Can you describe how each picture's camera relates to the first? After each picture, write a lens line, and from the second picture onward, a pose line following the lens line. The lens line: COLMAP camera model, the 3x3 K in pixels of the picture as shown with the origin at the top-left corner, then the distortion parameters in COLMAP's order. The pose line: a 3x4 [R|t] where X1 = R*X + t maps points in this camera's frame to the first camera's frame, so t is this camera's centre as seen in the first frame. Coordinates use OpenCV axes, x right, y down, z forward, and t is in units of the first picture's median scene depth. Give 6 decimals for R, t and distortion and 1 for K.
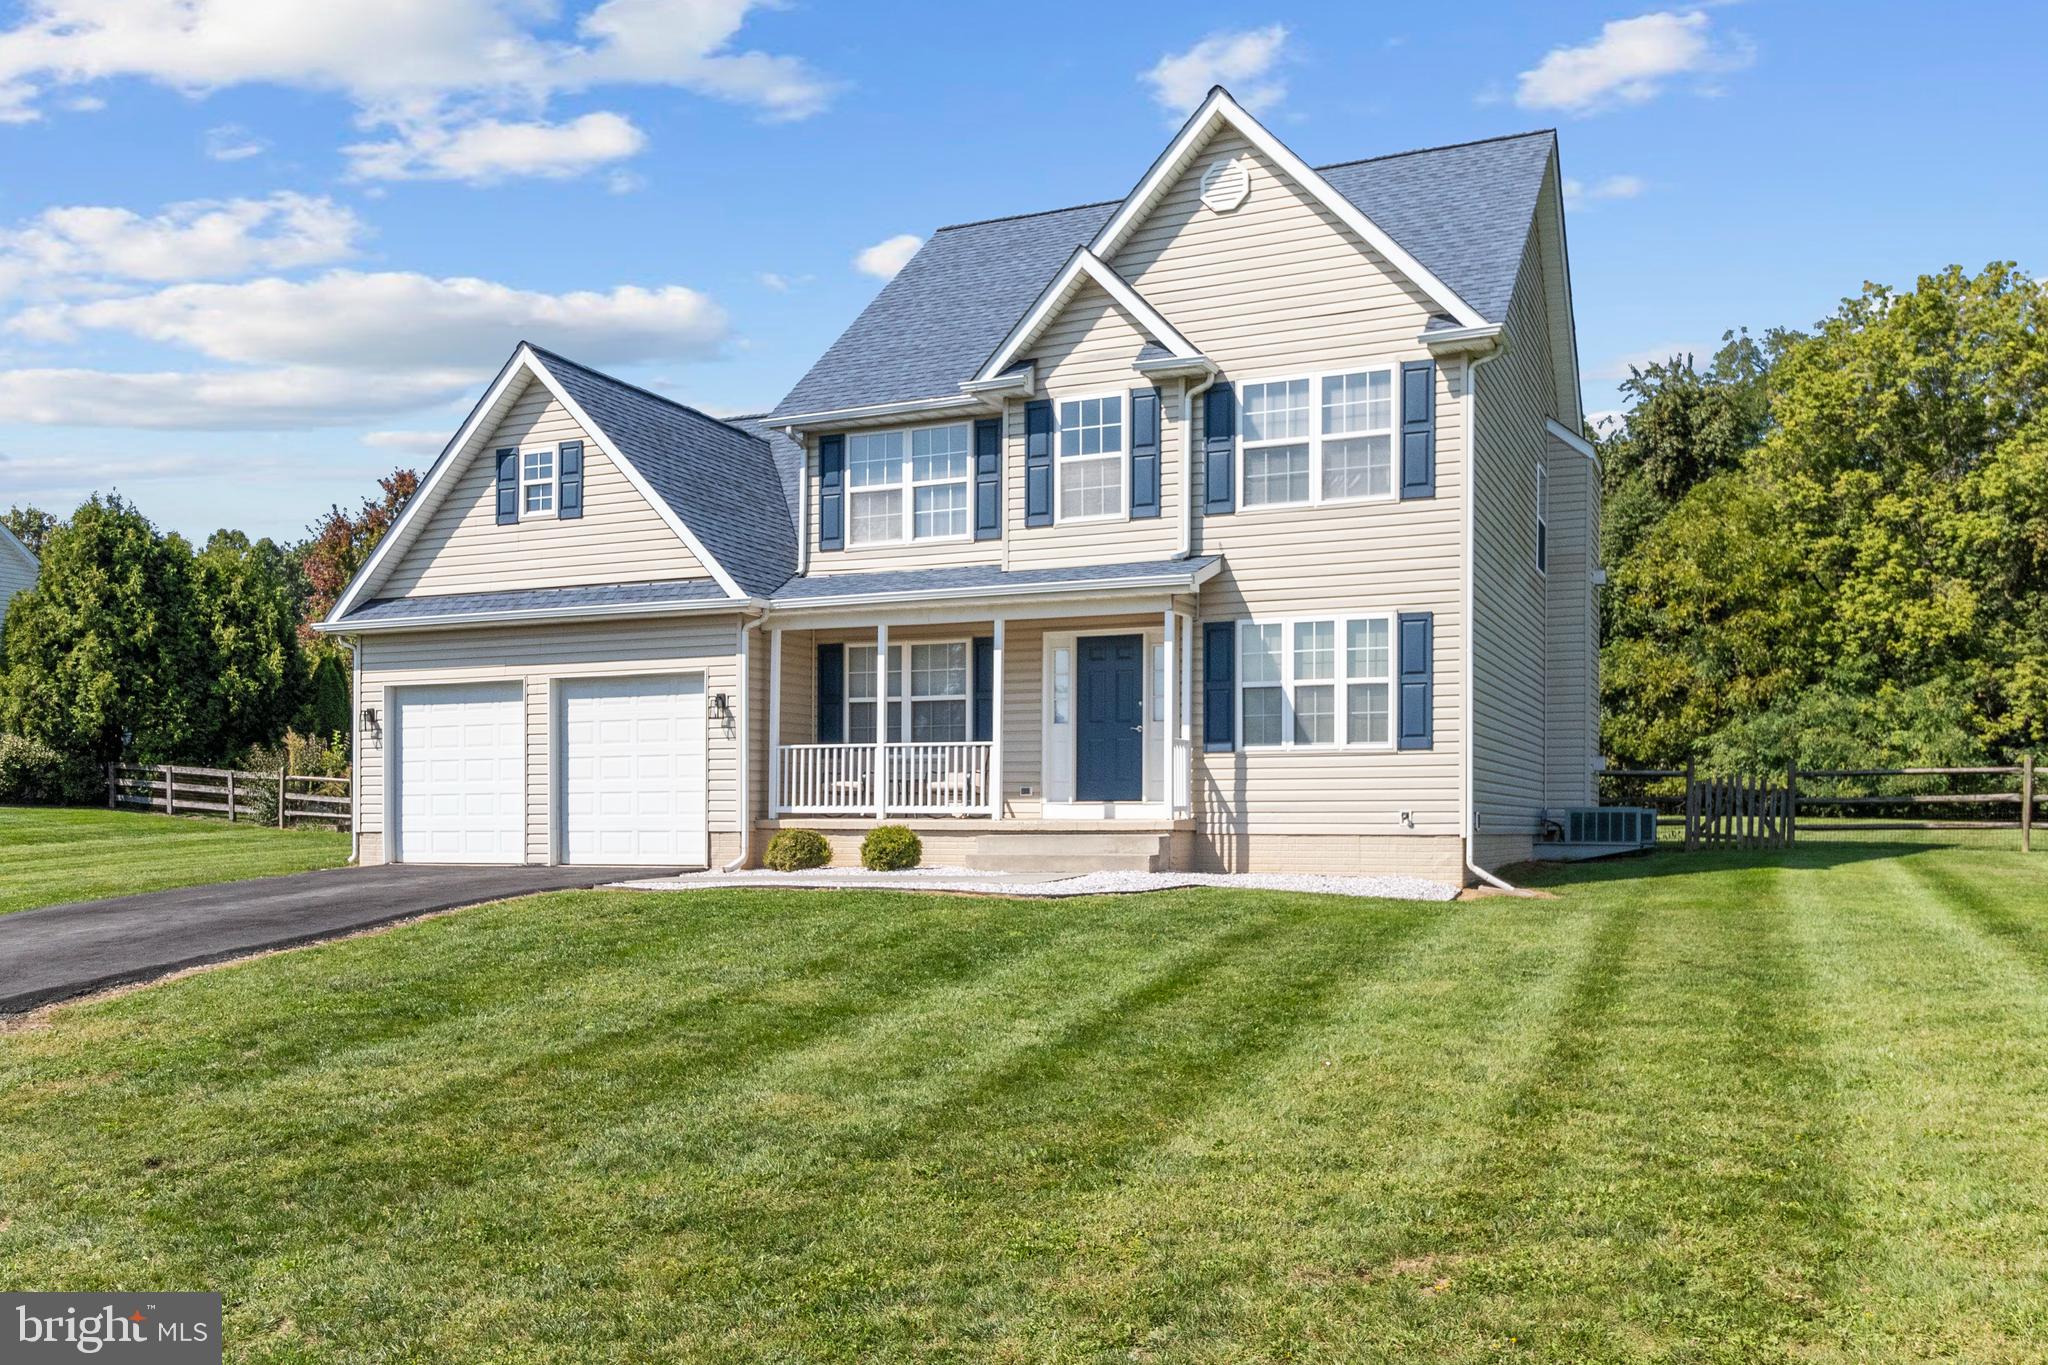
lens RADIAL K [[1603.4, 0, 1048.4], [0, 1603.4, 823.5], [0, 0, 1]] dist [-0.001410, -0.000613]
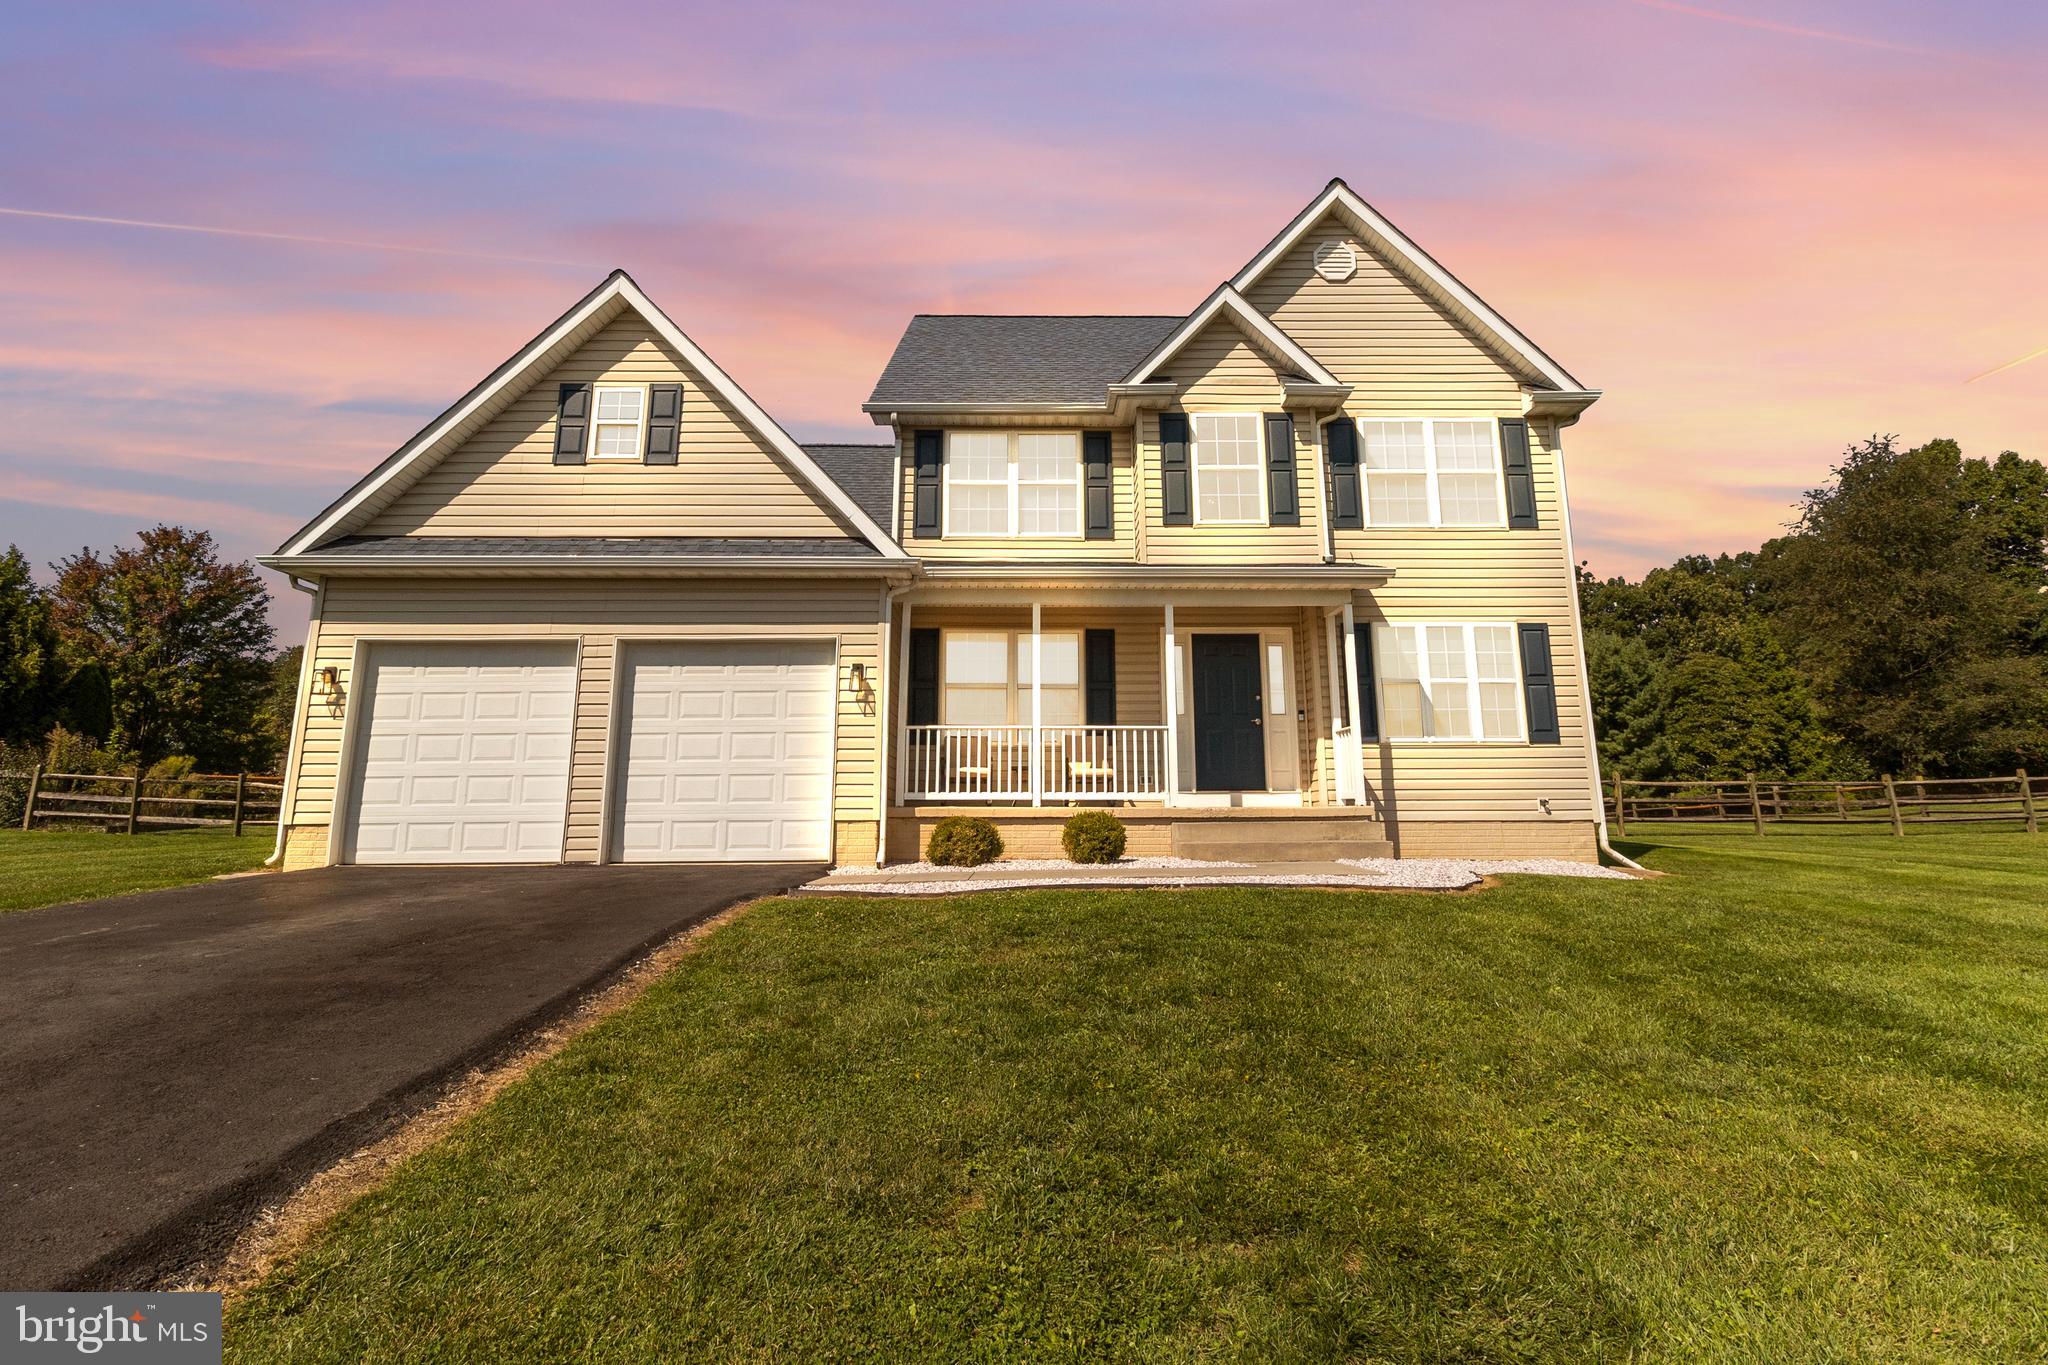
lens RADIAL K [[936.5, 0, 1037.4], [0, 936.5, 654.1], [0, 0, 1]] dist [0.002869, 0.000249]
pose [[0.914061, 0.070252, 0.399446, -0.313135], [0.004222, 0.983182, -0.182577, 0.009201], [-0.405554, 0.168573, 0.898392, 0.474221]]
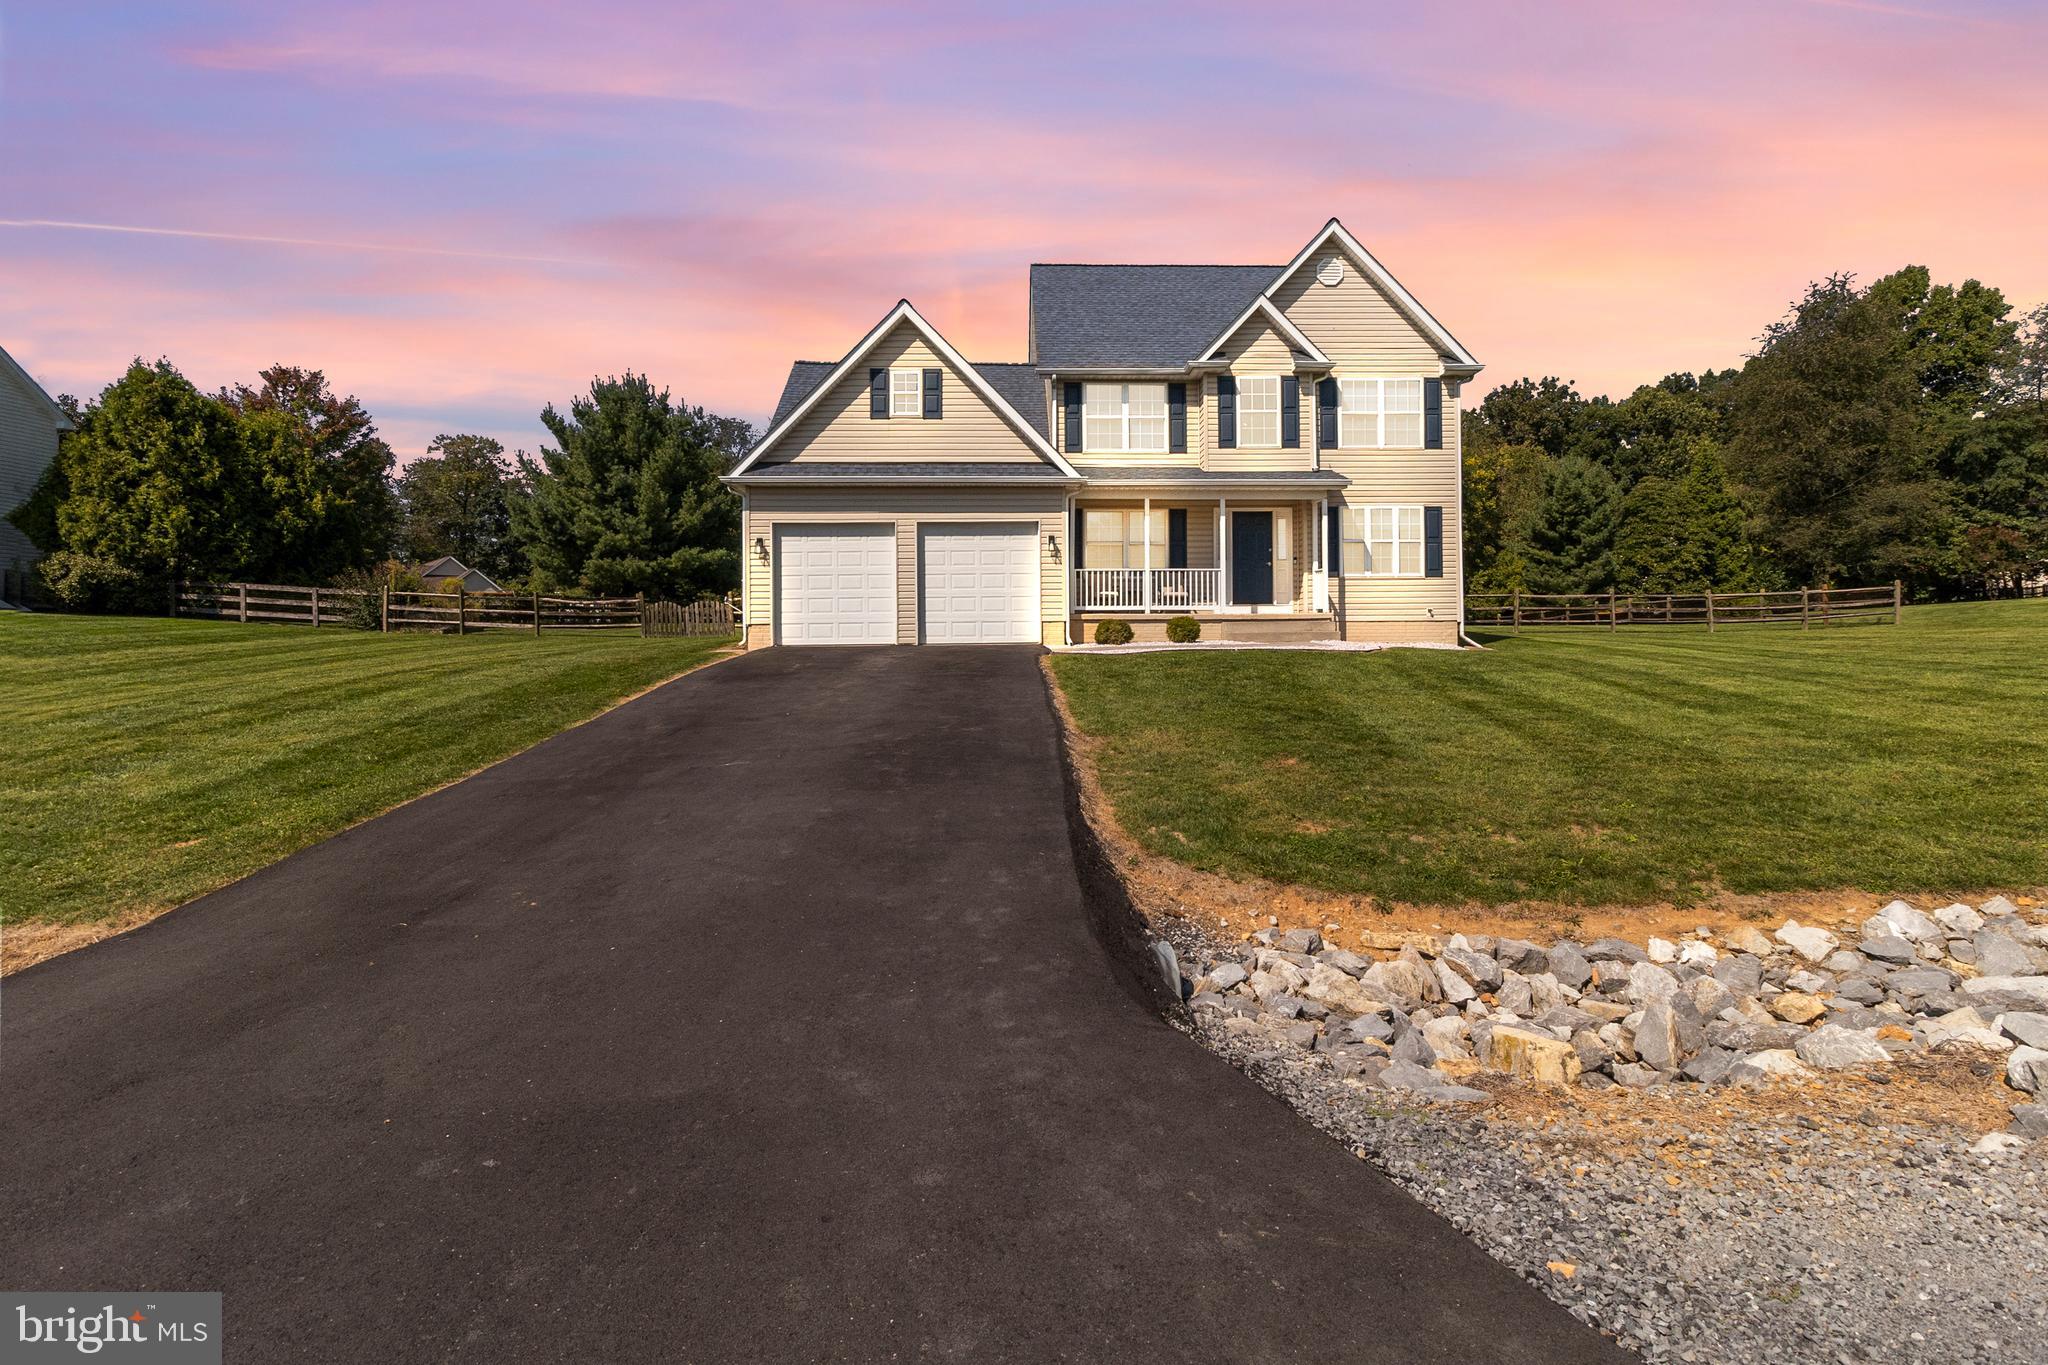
lens RADIAL K [[937.9, 0, 1043.7], [0, 937.9, 633.8], [0, 0, 1]] dist [0.002126, 0.000676]
pose [[0.908212, -0.006052, 0.418466, -0.590480], [0.007301, 0.999972, -0.001384, 0.018497], [-0.418446, 0.004312, 0.908231, 0.141414]]
